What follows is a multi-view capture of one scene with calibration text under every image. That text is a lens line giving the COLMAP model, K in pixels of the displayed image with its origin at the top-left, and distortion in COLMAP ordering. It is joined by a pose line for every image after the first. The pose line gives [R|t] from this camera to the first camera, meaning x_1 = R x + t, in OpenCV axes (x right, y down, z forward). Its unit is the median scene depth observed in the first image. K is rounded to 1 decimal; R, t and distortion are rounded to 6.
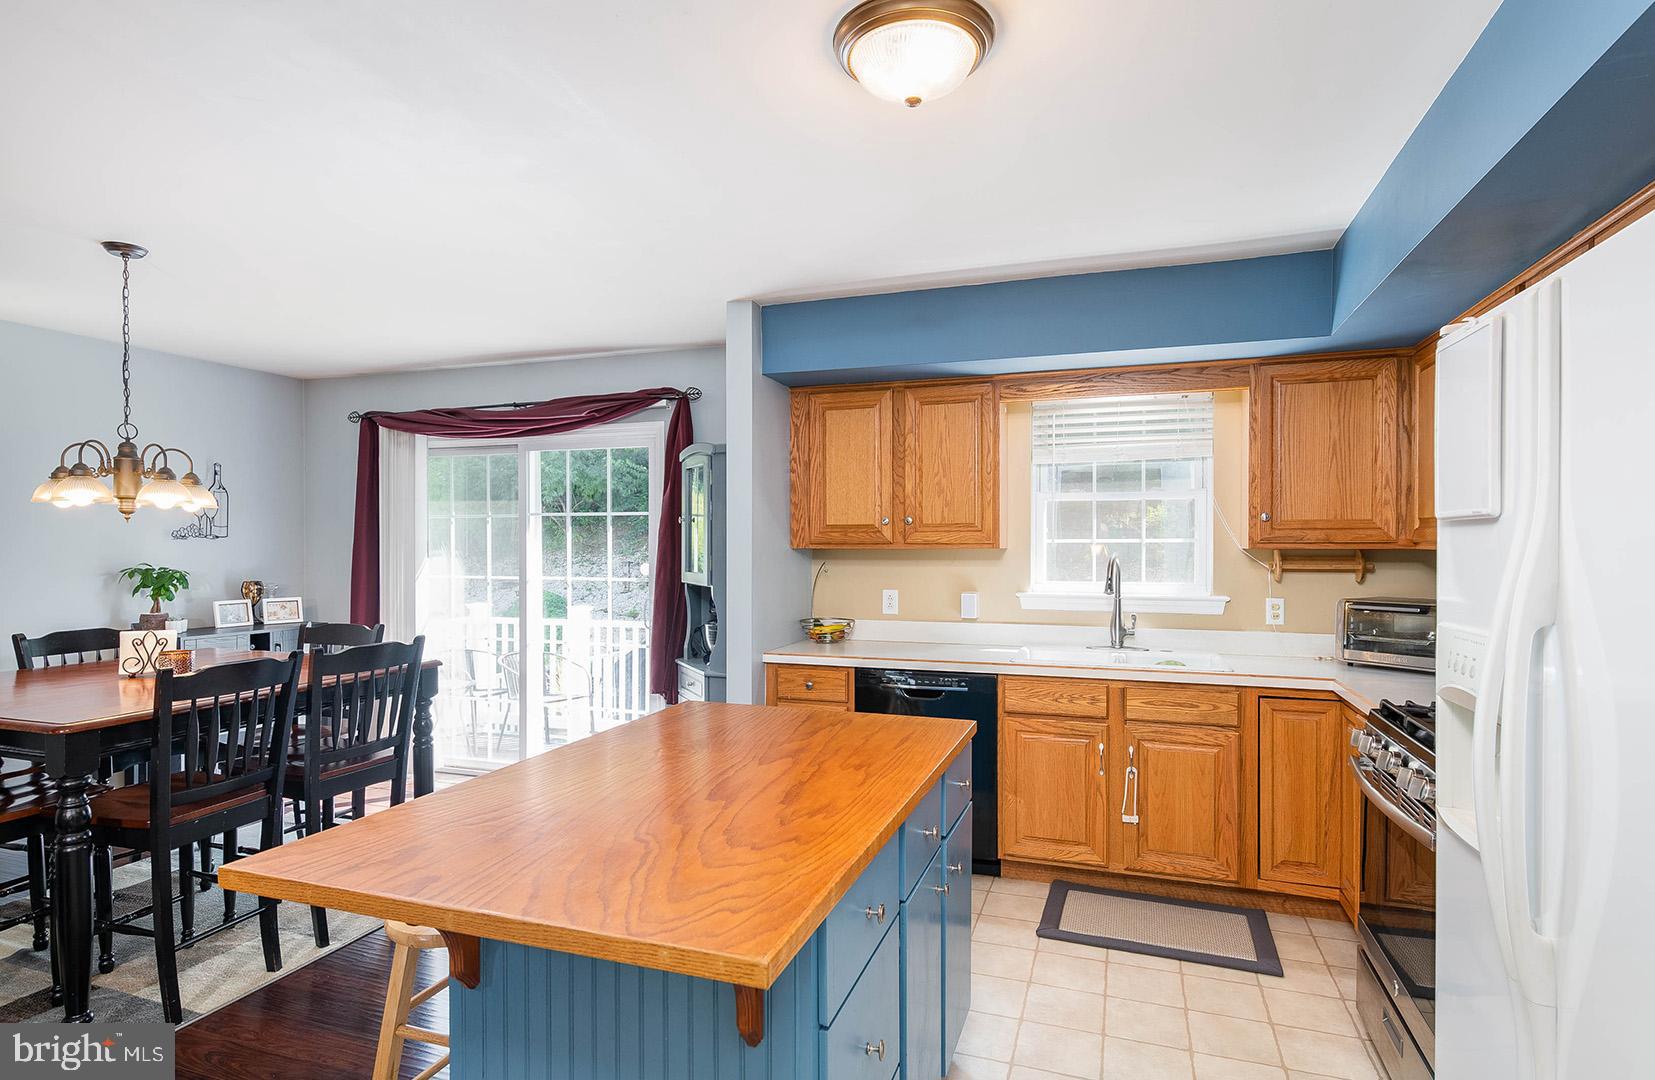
lens RADIAL K [[883.5, 0, 833.2], [0, 883.5, 539.5], [0, 0, 1]] dist [-0.062587, -0.001248]
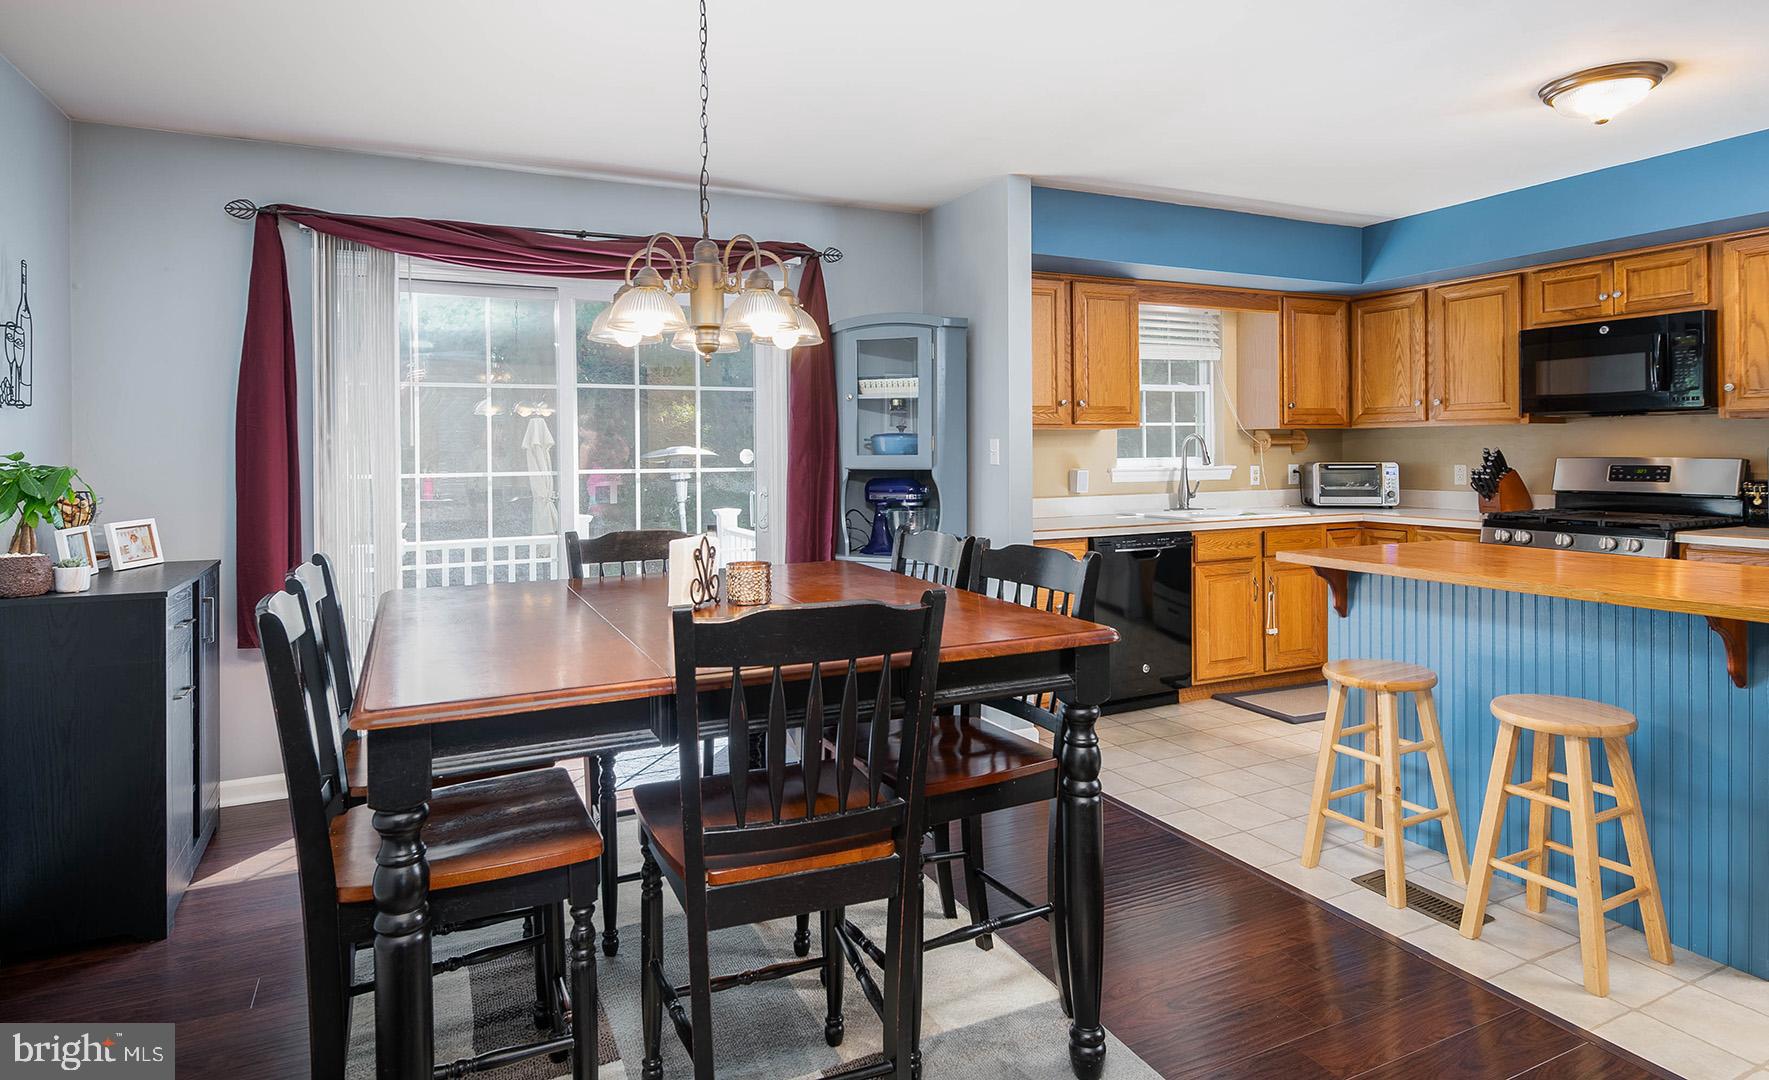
lens RADIAL K [[976.0, 0, 811.7], [0, 976.0, 450.9], [0, 0, 1]] dist [-0.022261, -0.000608]
pose [[0.716320, -0.010301, 0.697696, -1.020241], [0.005012, 0.999941, 0.009618, 0.024851], [-0.697754, -0.003393, 0.716330, 0.374013]]
